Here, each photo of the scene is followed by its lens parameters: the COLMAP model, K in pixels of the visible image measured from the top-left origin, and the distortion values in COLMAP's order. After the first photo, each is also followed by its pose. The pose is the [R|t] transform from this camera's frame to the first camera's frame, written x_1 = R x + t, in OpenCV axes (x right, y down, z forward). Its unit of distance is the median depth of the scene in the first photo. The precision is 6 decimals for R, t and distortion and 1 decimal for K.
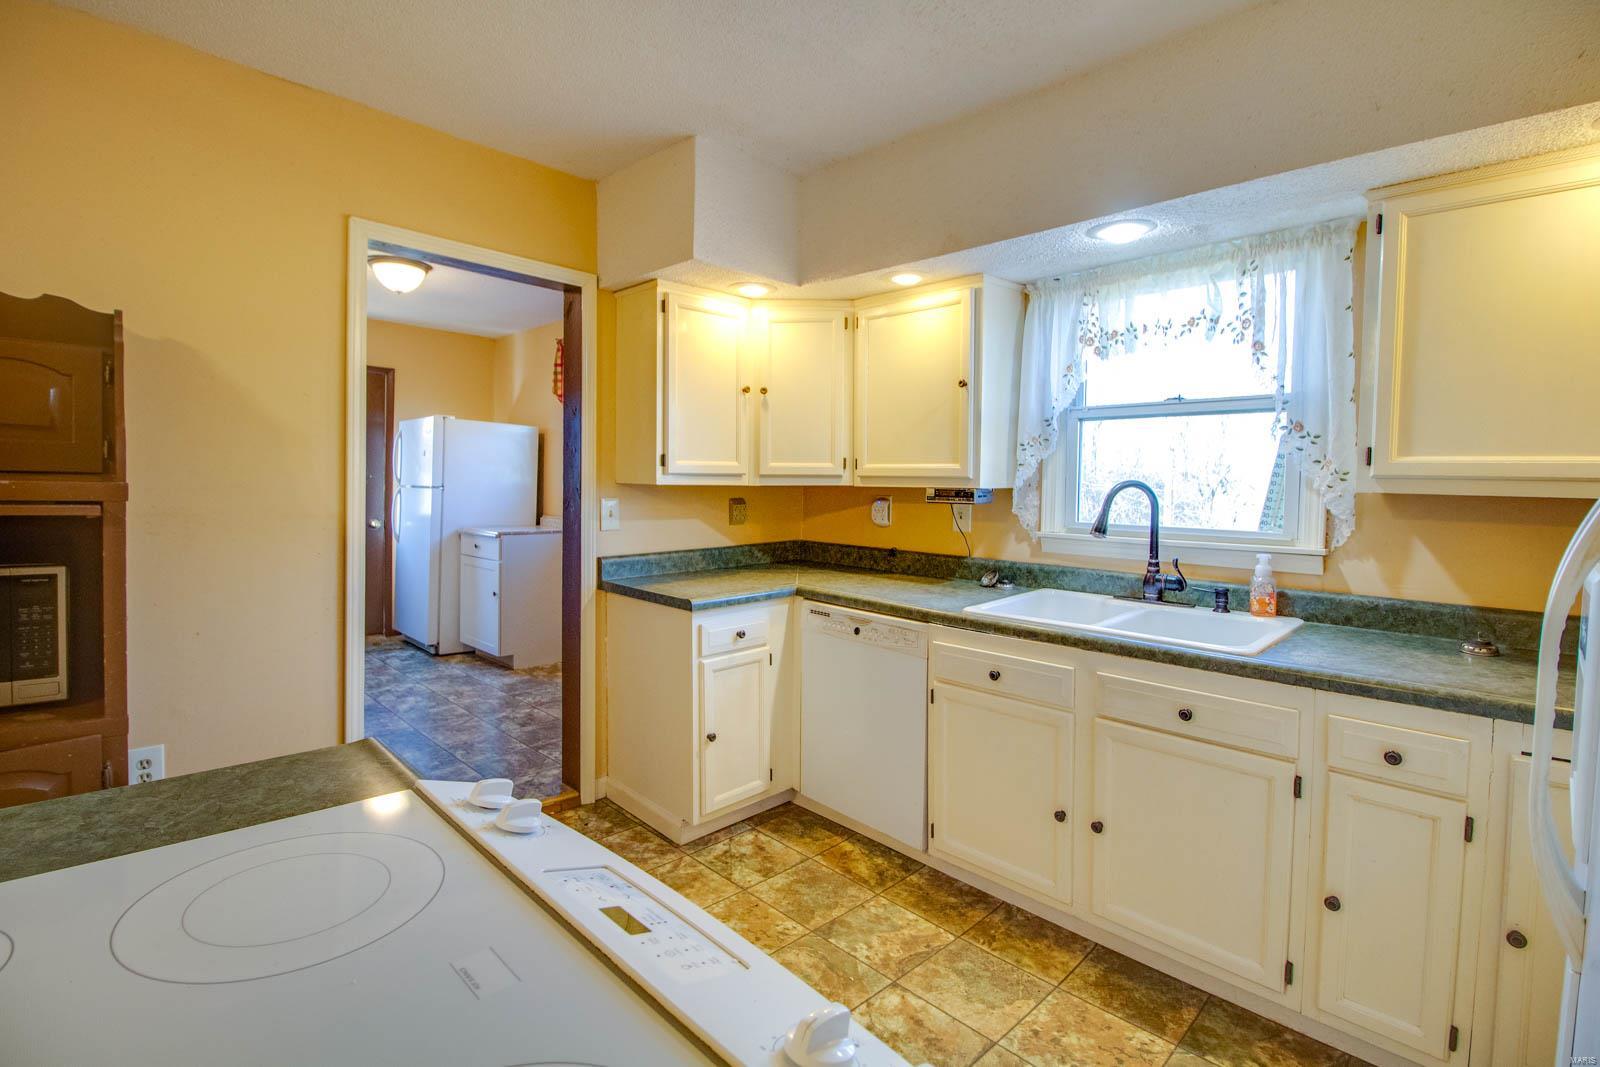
lens RADIAL K [[752.0, 0, 788.0], [0, 752.0, 512.8], [0, 0, 1]] dist [-0.001326, -0.012685]
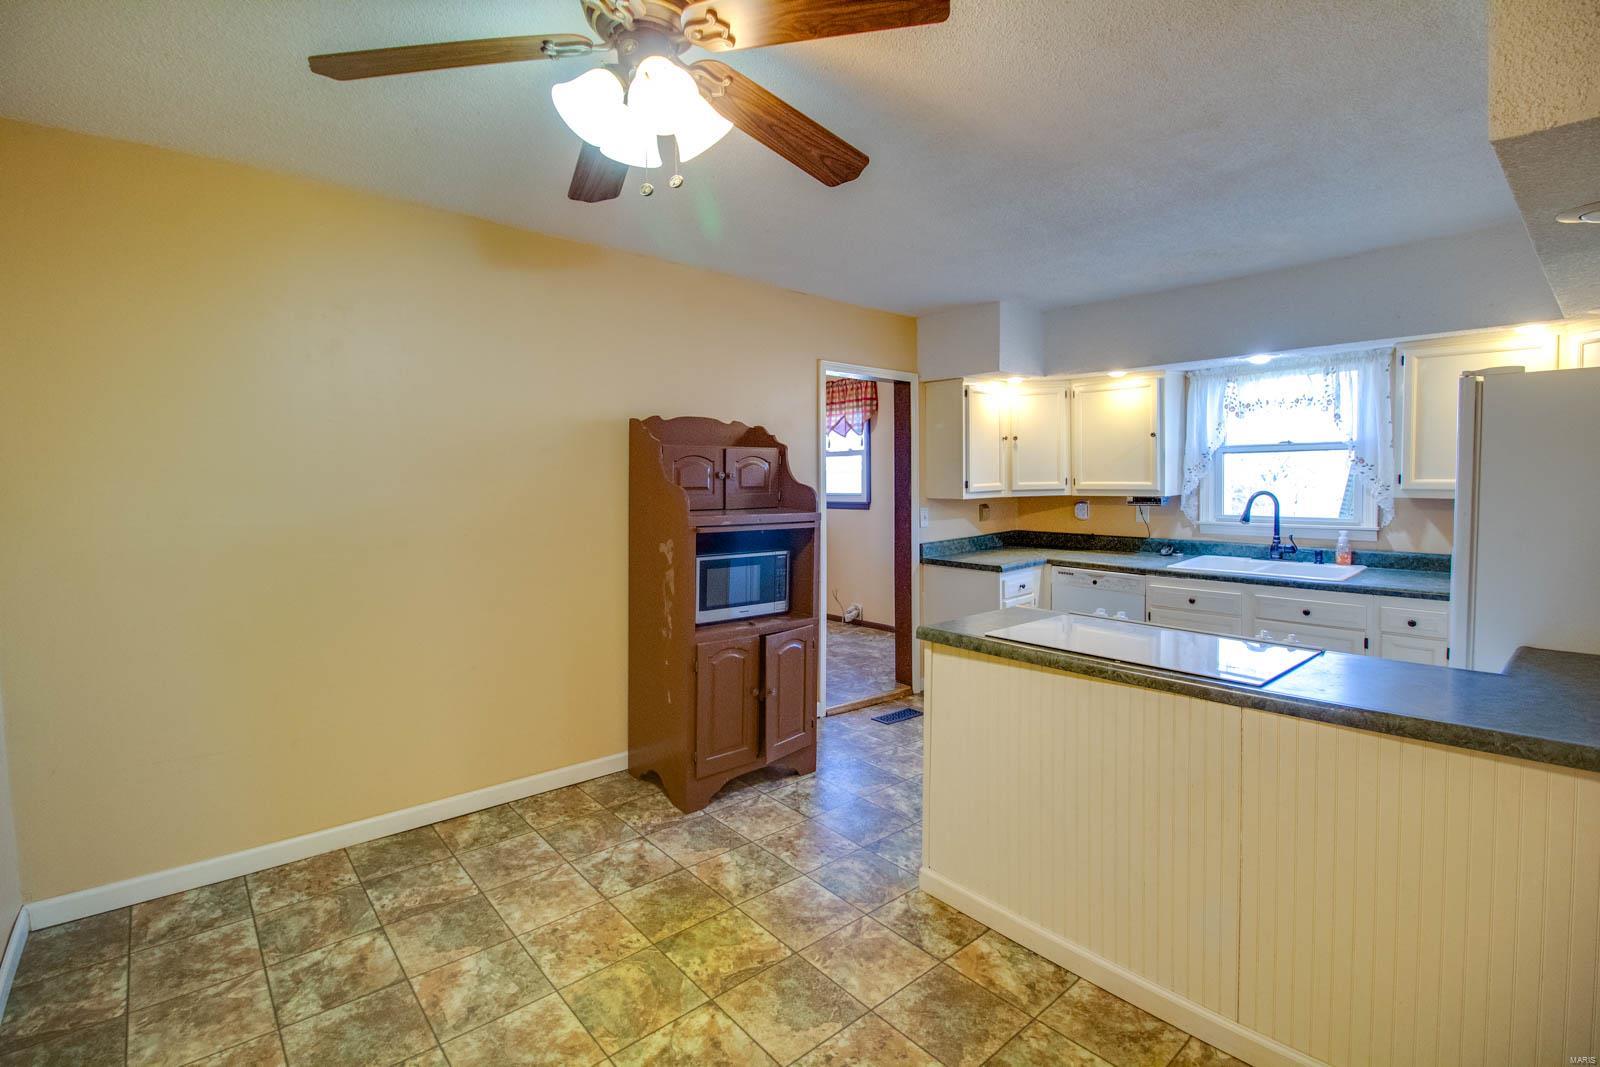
lens RADIAL K [[737.2, 0, 790.6], [0, 737.2, 509.5], [0, 0, 1]] dist [-0.000872, -0.010019]
pose [[0.997908, -0.027615, -0.058452, -0.513152], [0.027938, 0.999599, 0.004712, -0.036500], [0.058298, -0.006336, 0.998279, -0.735280]]
